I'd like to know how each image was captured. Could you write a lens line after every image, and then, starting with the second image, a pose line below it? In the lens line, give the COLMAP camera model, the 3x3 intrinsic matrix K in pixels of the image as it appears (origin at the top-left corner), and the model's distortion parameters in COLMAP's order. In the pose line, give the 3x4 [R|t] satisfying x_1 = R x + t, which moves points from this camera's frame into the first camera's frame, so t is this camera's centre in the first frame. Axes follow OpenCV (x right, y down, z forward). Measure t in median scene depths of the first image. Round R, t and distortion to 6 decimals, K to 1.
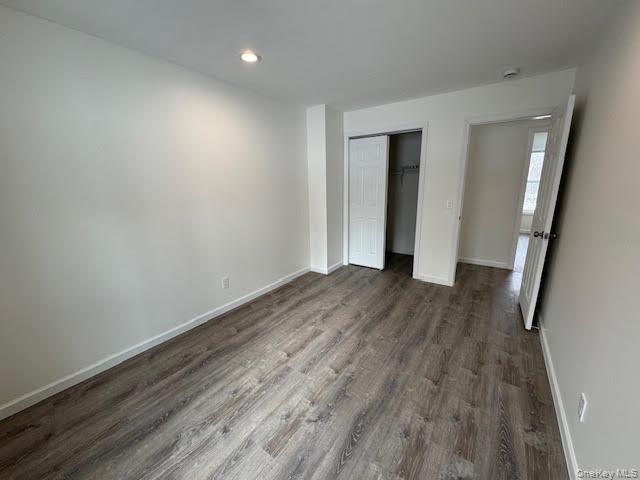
lens RADIAL K [[254.6, 0, 320.0], [0, 254.6, 240.0], [0, 0, 1]] dist [-0.002950, -0.000300]
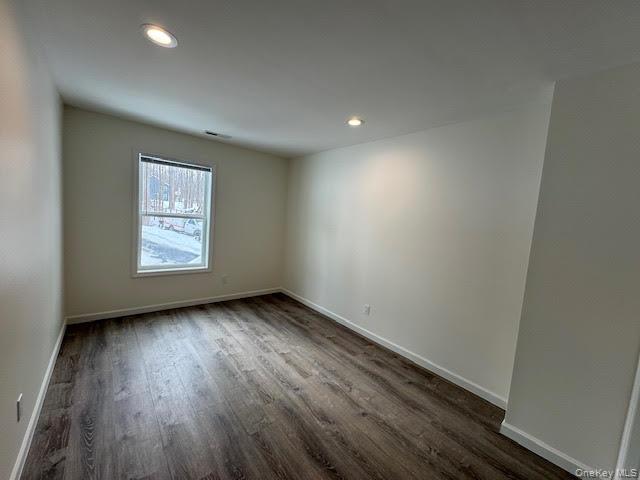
lens RADIAL K [[254.6, 0, 320.0], [0, 254.6, 240.0], [0, 0, 1]] dist [-0.002950, -0.000300]
pose [[-0.254823, 0.086870, -0.963078, 0.839726], [-0.291485, 0.942730, 0.162160, -0.277375], [0.922010, 0.322045, -0.214908, 1.086099]]
